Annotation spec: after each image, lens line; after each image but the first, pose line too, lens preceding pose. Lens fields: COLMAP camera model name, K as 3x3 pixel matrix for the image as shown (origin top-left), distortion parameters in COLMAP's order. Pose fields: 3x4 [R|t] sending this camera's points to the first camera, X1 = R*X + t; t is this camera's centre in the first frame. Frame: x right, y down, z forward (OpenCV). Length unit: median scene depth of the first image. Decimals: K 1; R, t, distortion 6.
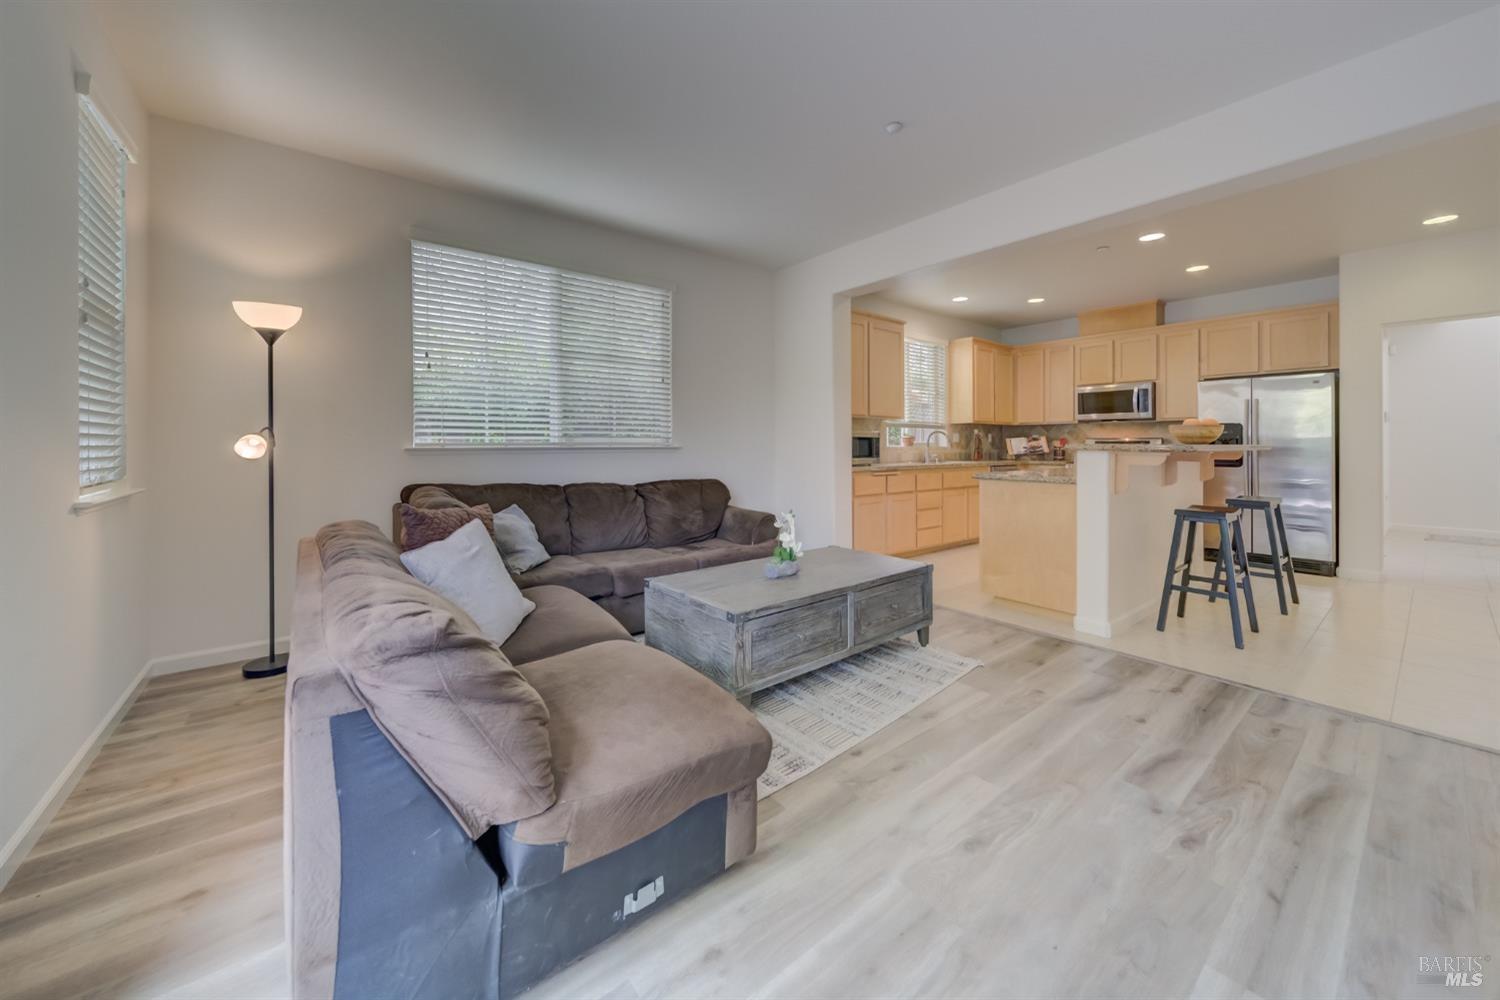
lens RADIAL K [[539.6, 0, 738.3], [0, 539.6, 442.5], [0, 0, 1]] dist [-0.002945, -0.000355]
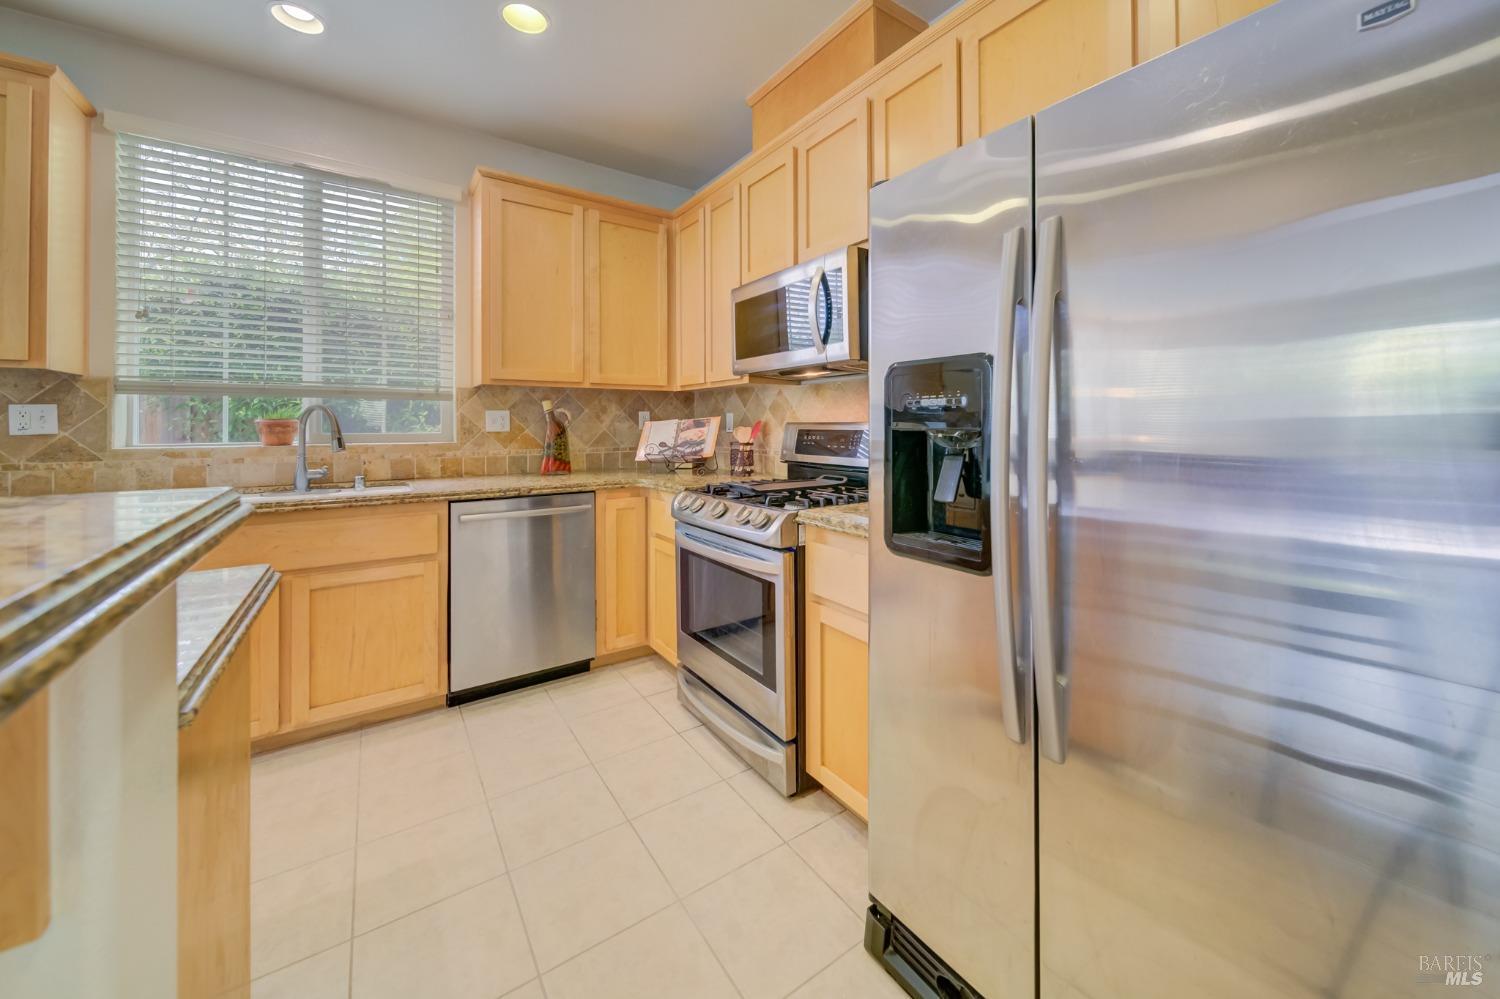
lens RADIAL K [[550.9, 0, 751.9], [0, 550.9, 420.2], [0, 0, 1]] dist [-0.000384, -0.000261]
pose [[0.998780, -0.003504, -0.049253, 0.649697], [0.003381, 0.999991, -0.002588, -0.008224], [0.049261, 0.002418, 0.998783, 0.597171]]
